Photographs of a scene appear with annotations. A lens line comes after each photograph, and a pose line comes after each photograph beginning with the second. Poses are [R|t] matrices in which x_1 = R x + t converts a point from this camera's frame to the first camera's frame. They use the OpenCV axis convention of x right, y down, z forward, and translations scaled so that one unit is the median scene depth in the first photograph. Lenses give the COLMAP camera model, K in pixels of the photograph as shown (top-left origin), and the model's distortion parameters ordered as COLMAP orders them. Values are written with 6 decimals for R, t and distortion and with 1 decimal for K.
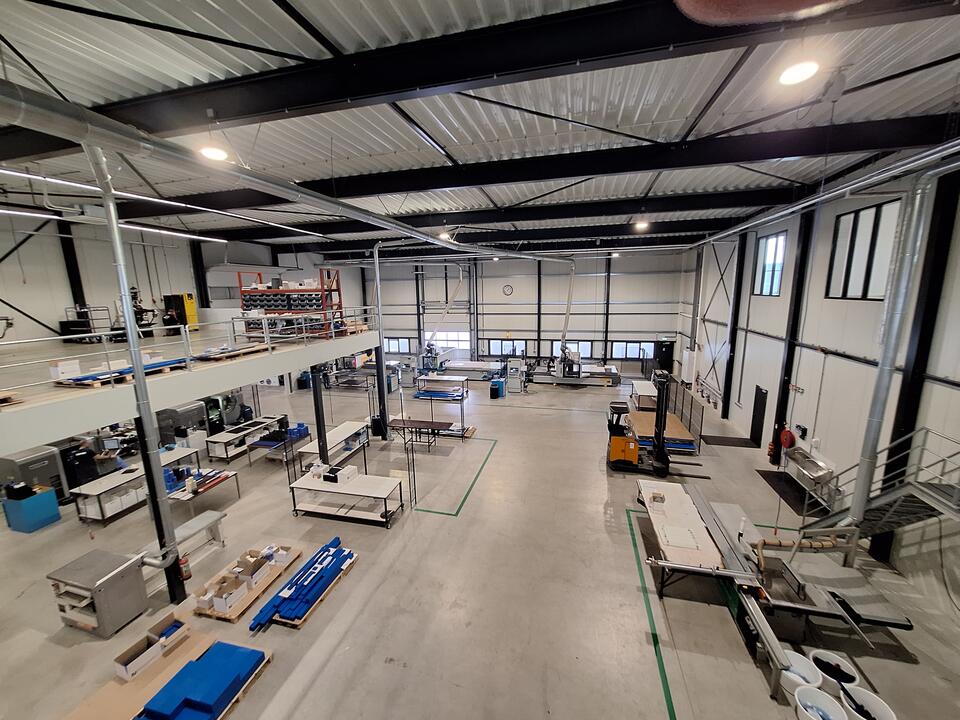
lens RADIAL K [[377.8, 0, 480.1], [0, 377.8, 354.7], [0, 0, 1]] dist [-0.004262, 0.000875]
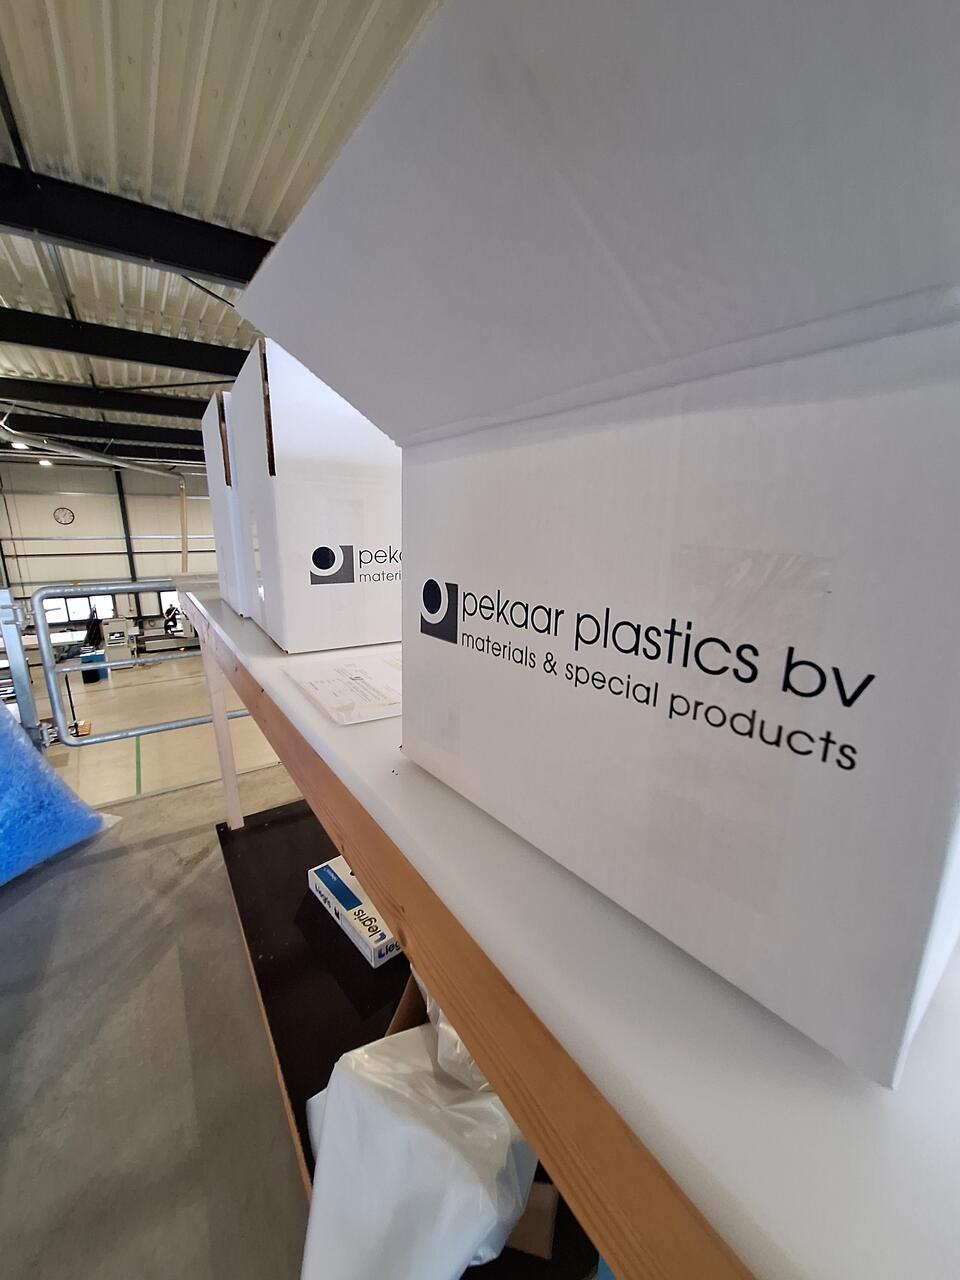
lens RADIAL K [[503.7, 0, 476.5], [0, 503.7, 640.2], [0, 0, 1]] dist [-0.004262, 0.000875]
pose [[0.670265, -0.144432, 0.727931, -0.123128], [0.107708, 0.989425, 0.097141, 0.028371], [-0.734264, 0.013294, 0.678734, -0.064858]]
